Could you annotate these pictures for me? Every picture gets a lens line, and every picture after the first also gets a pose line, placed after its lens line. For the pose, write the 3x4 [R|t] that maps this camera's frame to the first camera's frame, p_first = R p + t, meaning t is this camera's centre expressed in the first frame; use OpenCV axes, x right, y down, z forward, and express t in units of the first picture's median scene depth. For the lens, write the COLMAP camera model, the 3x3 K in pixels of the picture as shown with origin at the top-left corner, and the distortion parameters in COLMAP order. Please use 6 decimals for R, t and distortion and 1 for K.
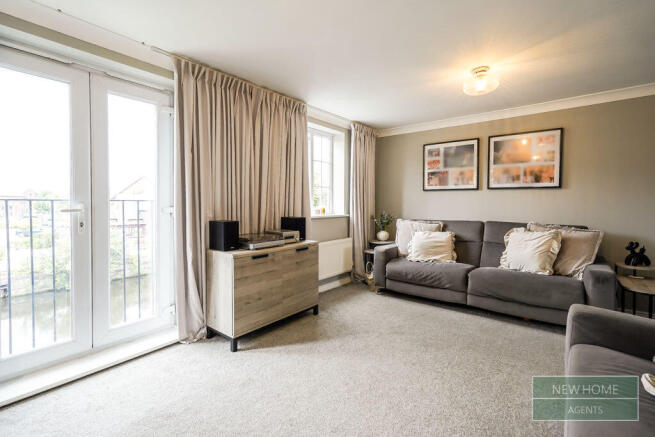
lens RADIAL K [[300.5, 0, 329.0], [0, 300.5, 208.1], [0, 0, 1]] dist [-0.000251, 0.001325]
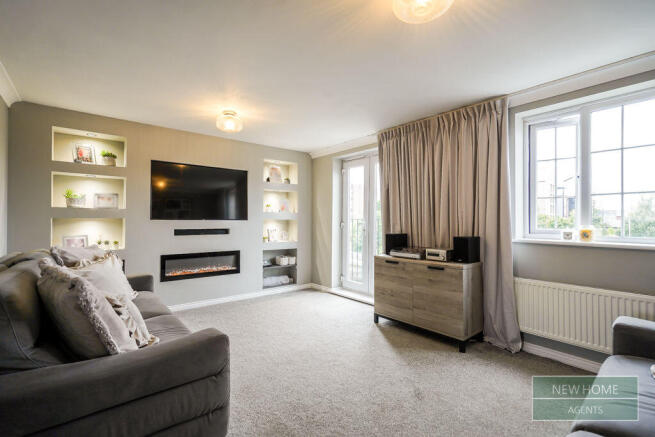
lens RADIAL K [[300.5, 0, 326.6], [0, 300.5, 217.0], [0, 0, 1]] dist [-0.000251, 0.001325]
pose [[-0.206132, -0.015265, -0.978405, 1.031760], [-0.026729, 0.999593, -0.009965, -0.010710], [0.978159, 0.024098, -0.206456, 0.937160]]
